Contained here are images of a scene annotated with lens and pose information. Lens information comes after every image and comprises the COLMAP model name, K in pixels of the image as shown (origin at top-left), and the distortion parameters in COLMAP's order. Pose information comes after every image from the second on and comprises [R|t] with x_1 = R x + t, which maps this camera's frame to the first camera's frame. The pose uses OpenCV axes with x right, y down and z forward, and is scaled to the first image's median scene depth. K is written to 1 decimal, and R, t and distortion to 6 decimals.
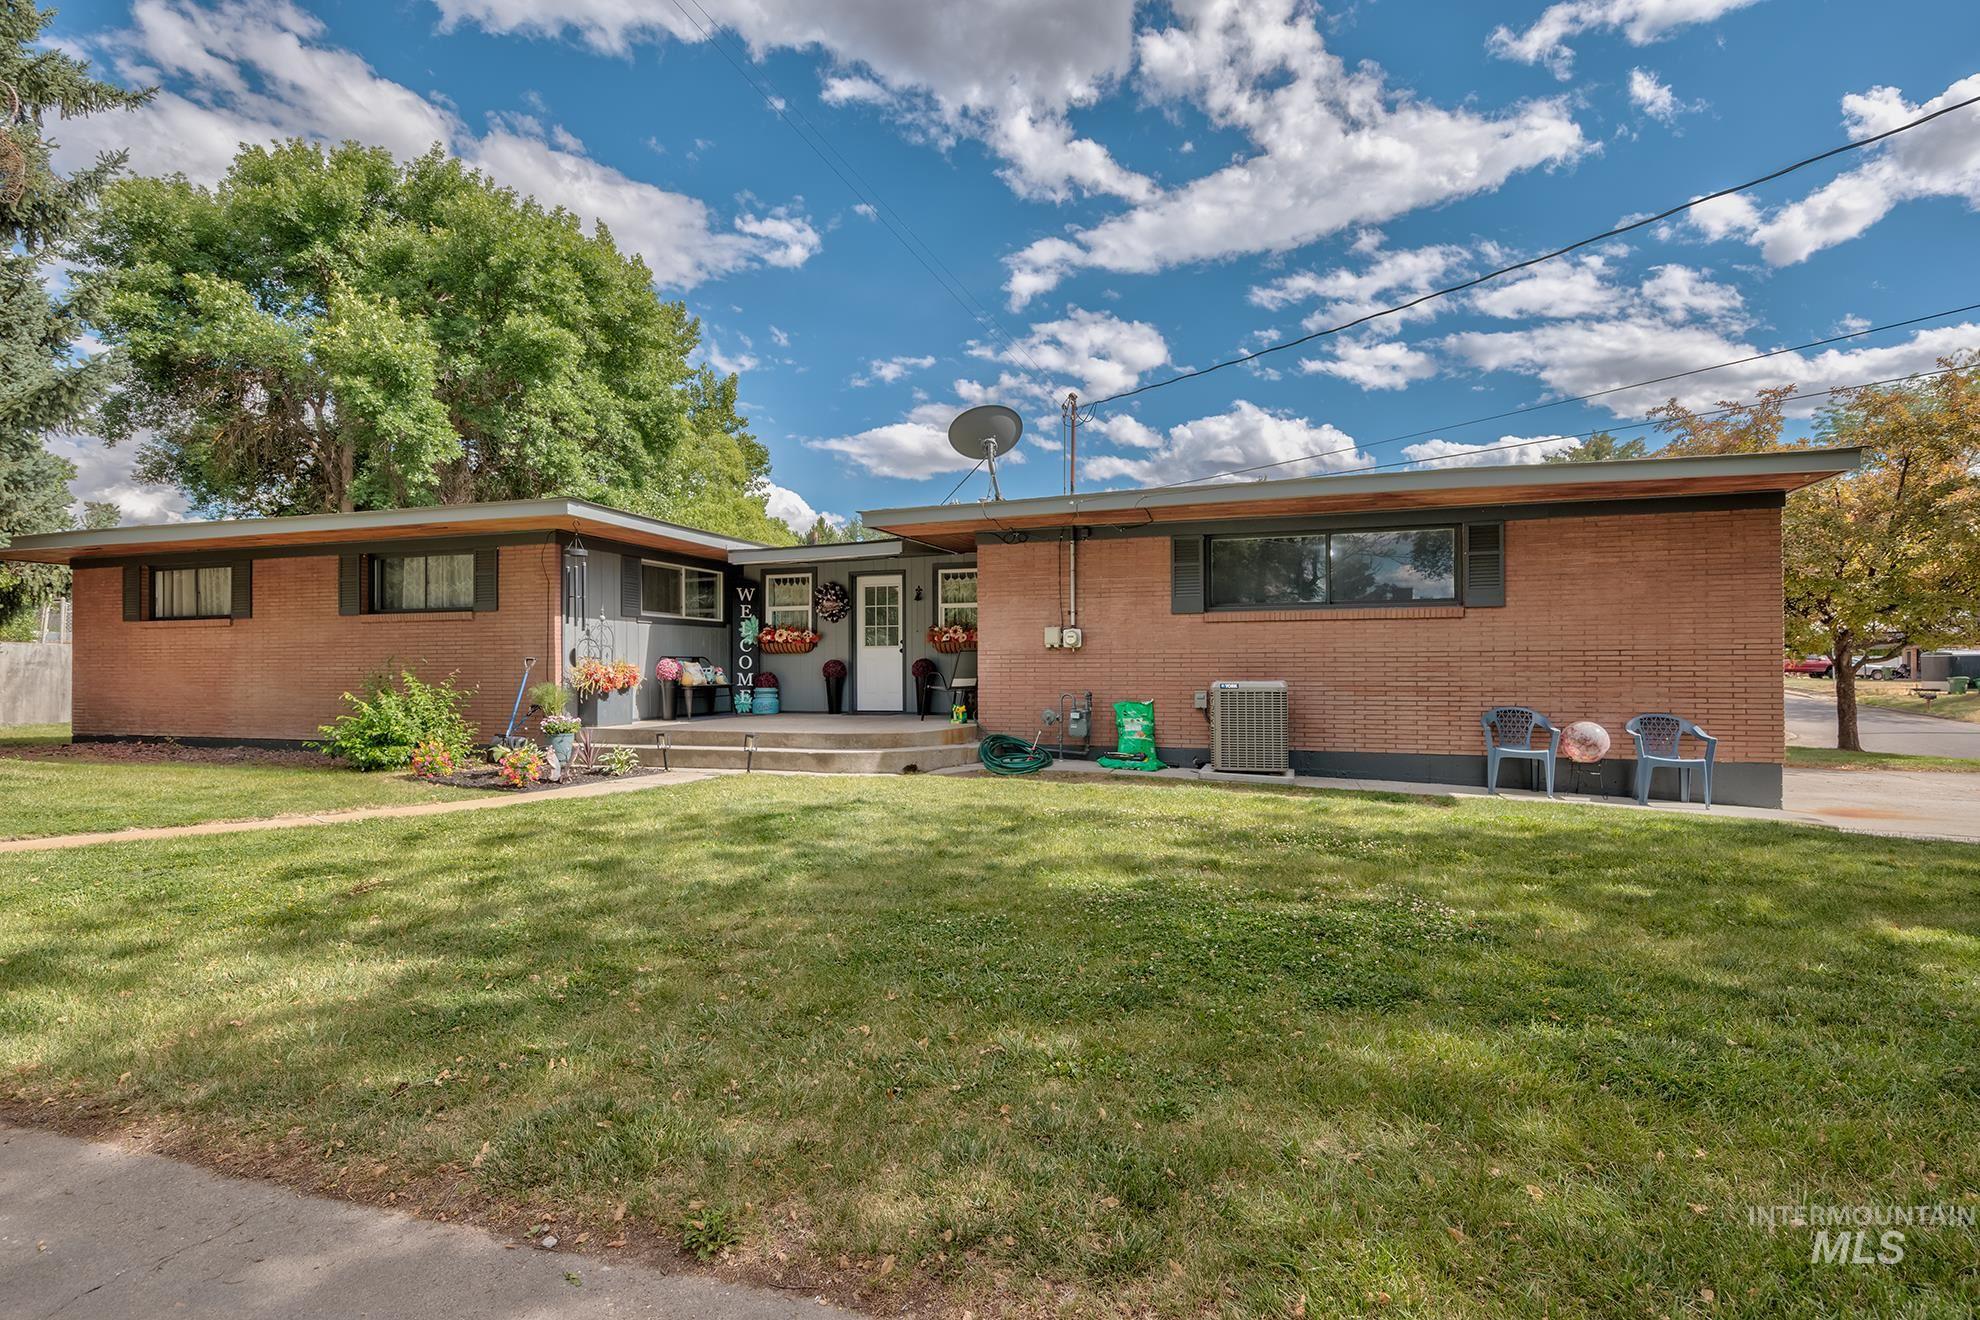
lens RADIAL K [[939.9, 0, 1001.7], [0, 939.9, 652.1], [0, 0, 1]] dist [0.003025, 0.000450]
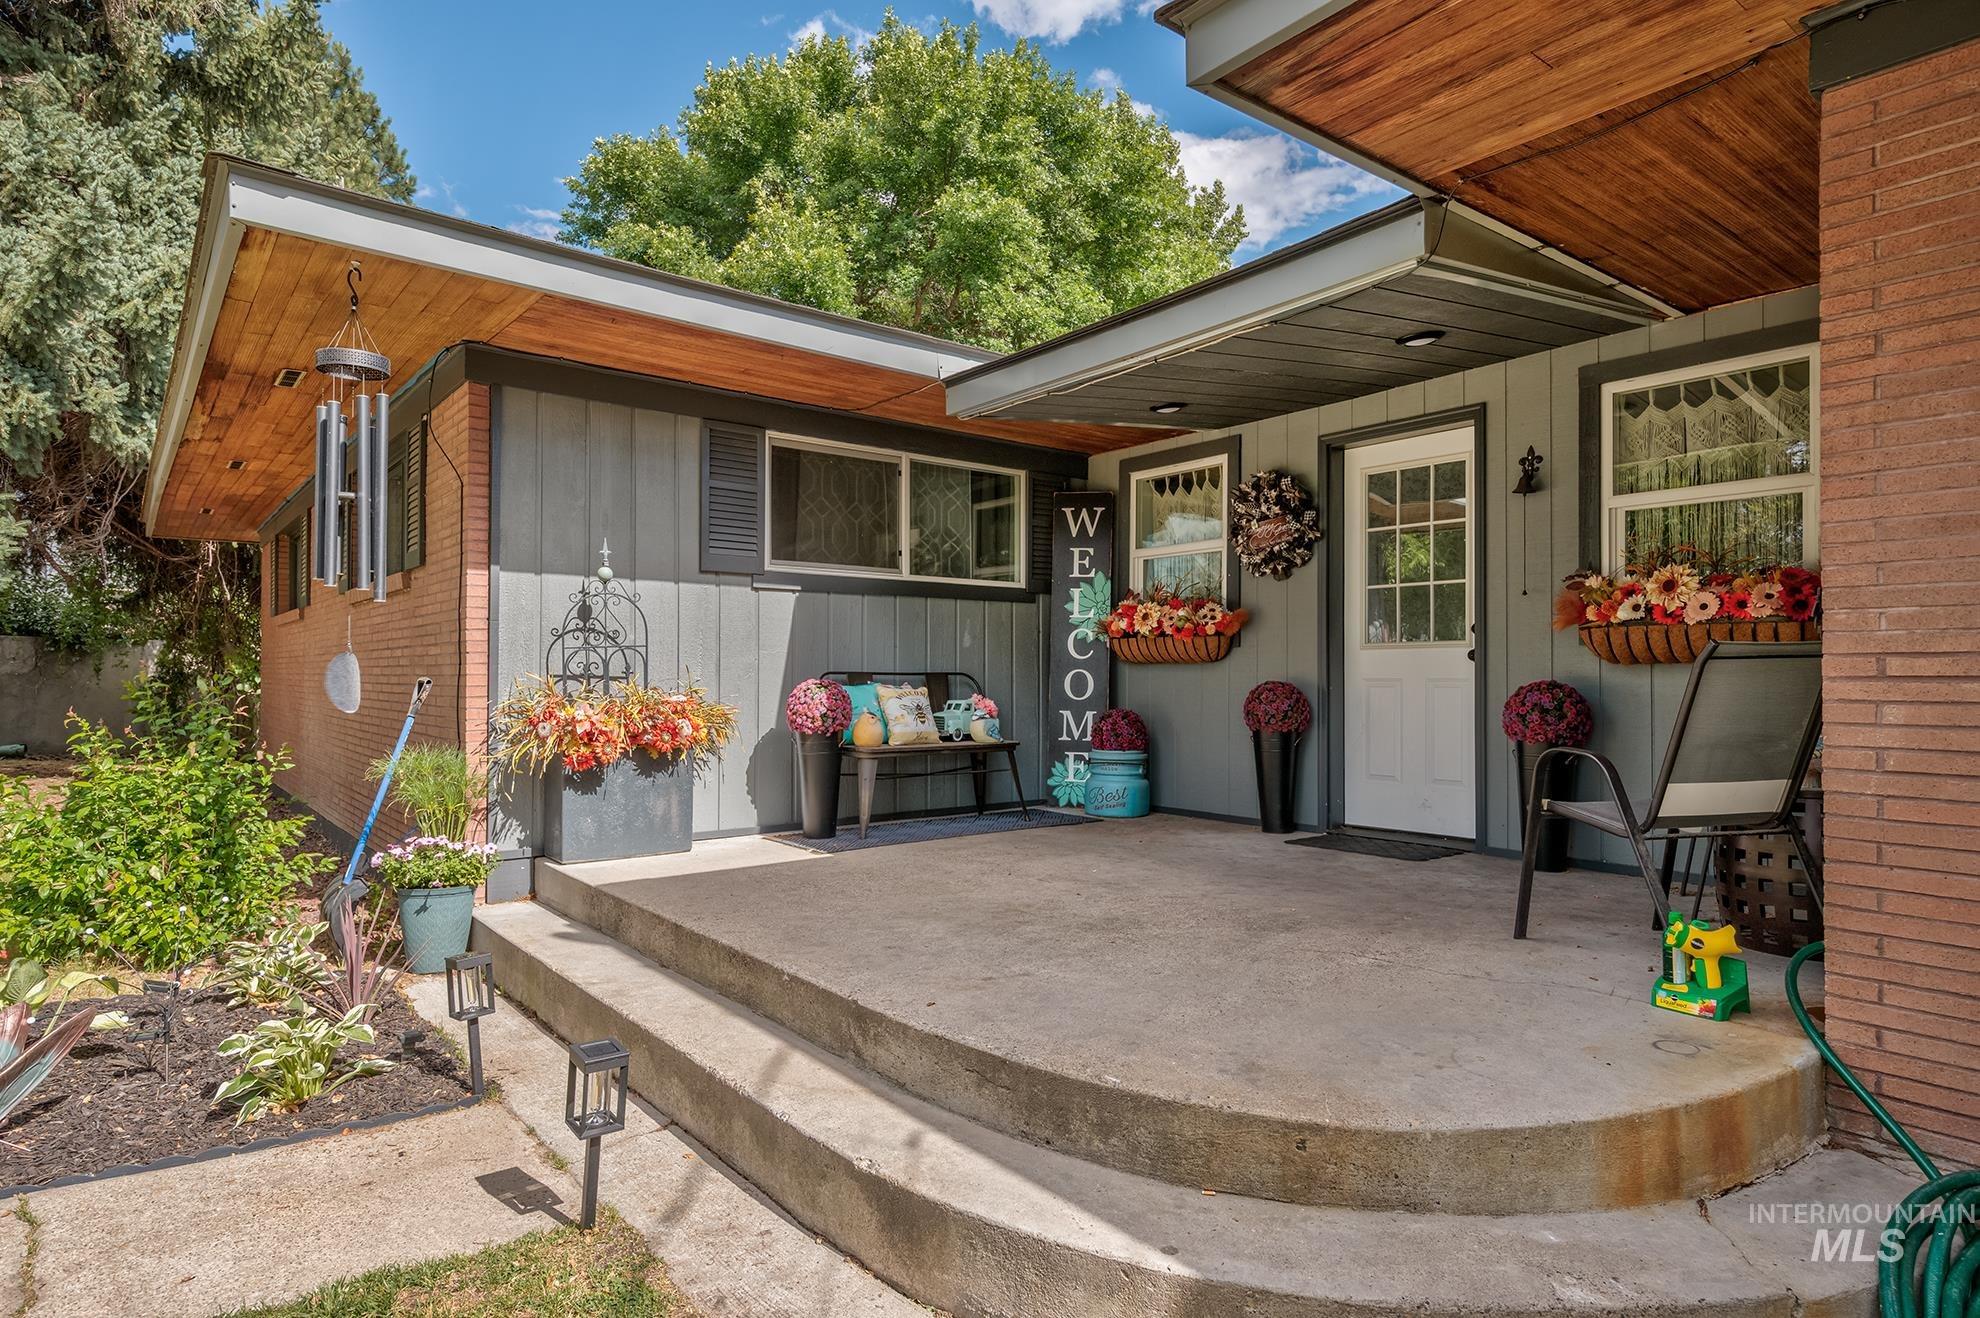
lens RADIAL K [[1096.9, 0, 1023.6], [0, 1096.9, 663.1], [0, 0, 1]] dist [0.020241, -0.000037]
pose [[0.844916, -0.000432, -0.534898, -0.033627], [0.003564, 0.999982, 0.004823, -0.001188], [0.534886, -0.005982, 0.844903, 0.580849]]
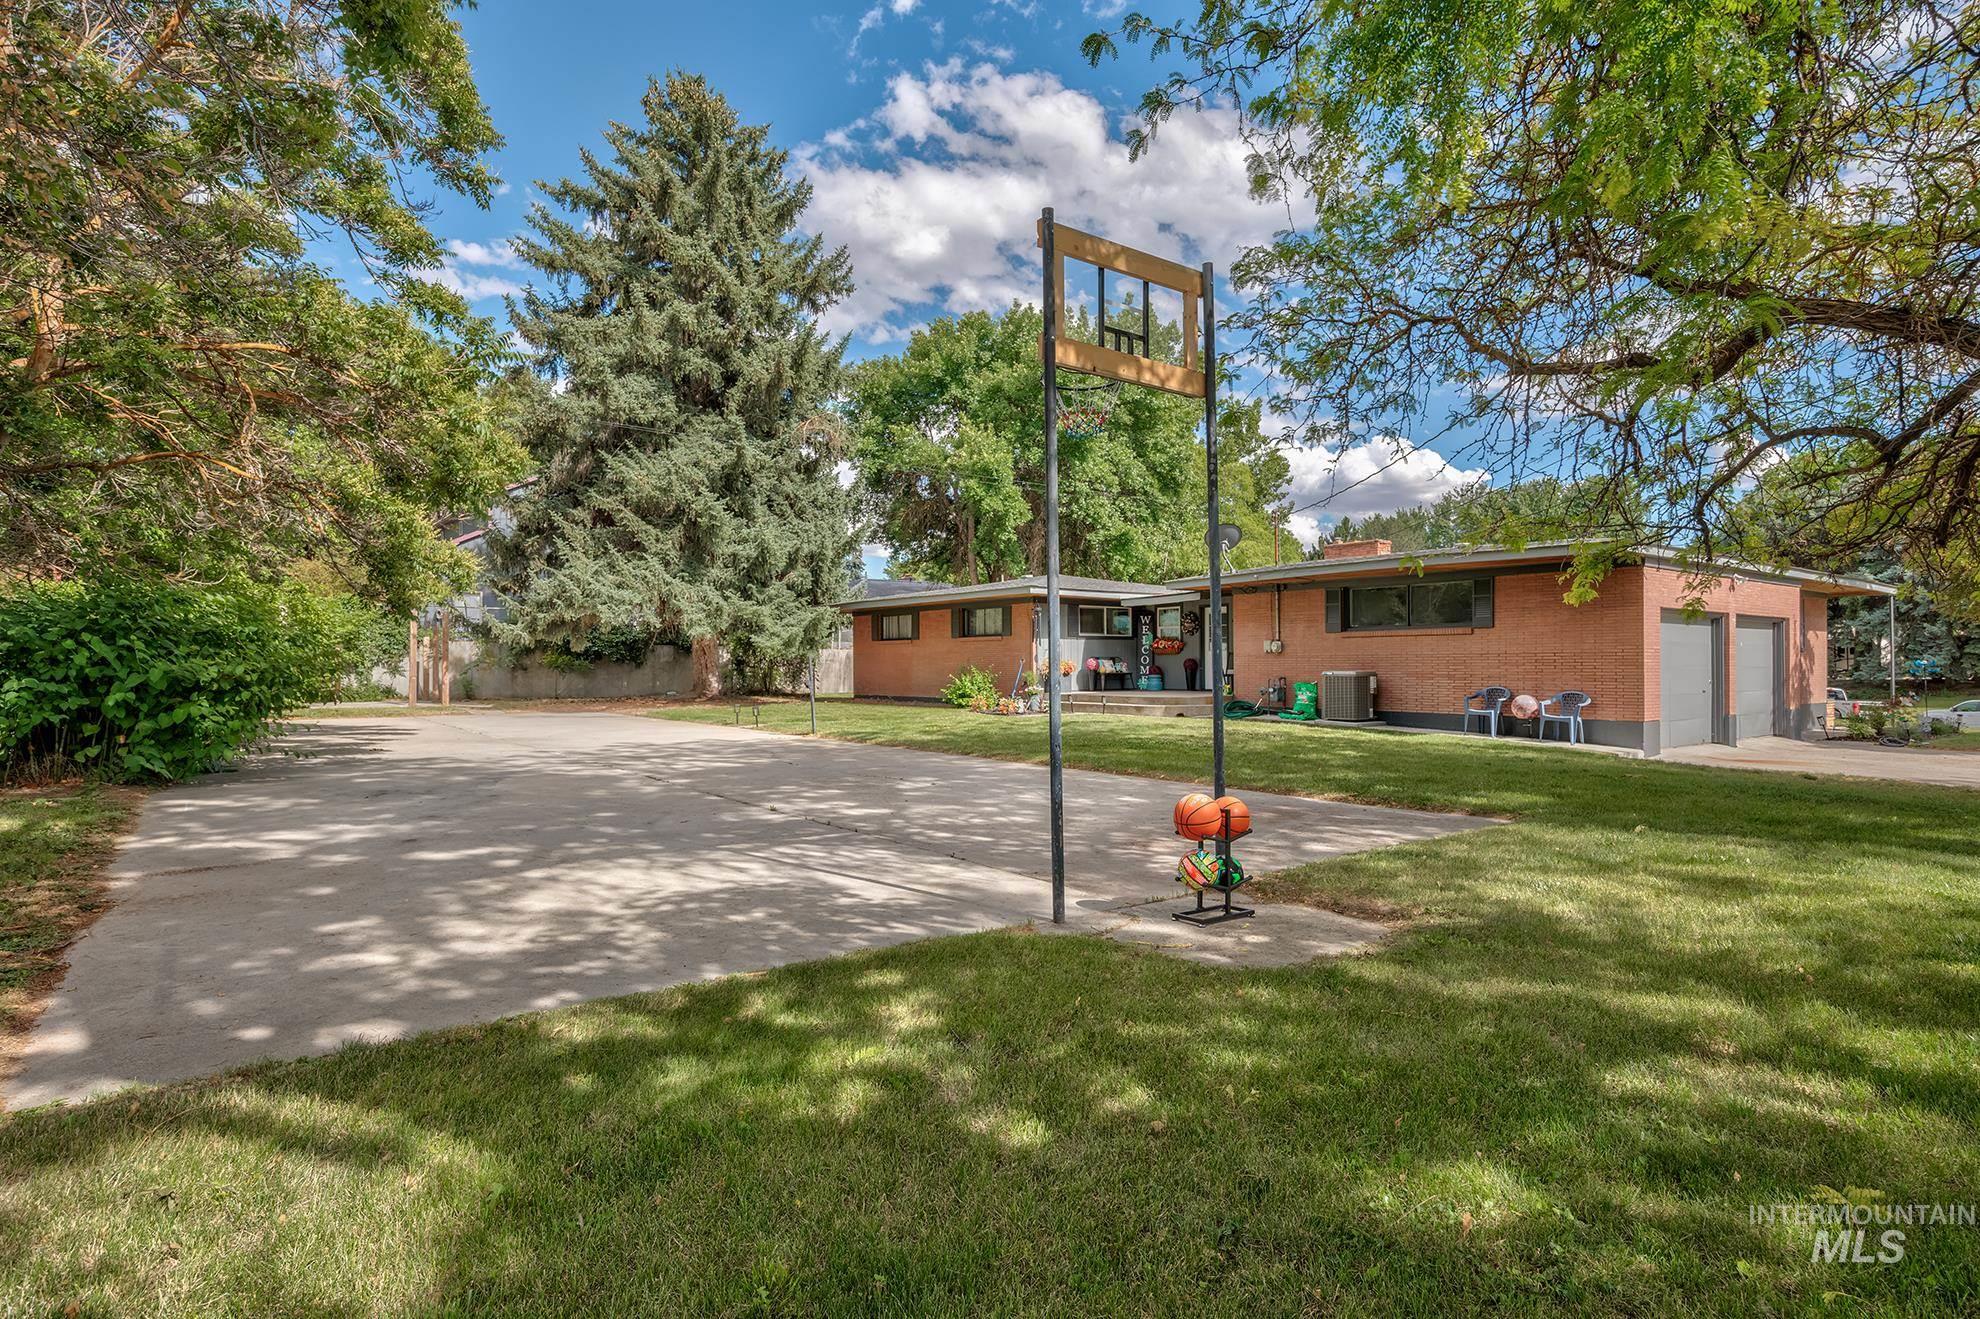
lens RADIAL K [[1047.0, 0, 990.0], [0, 1047.0, 659.5], [0, 0, 1]] dist [-0.000107, -0.000116]
pose [[0.818110, -0.001448, -0.575060, 0.593612], [0.010257, 0.999875, 0.012074, -0.015696], [0.574970, -0.015776, 0.818022, -0.719584]]
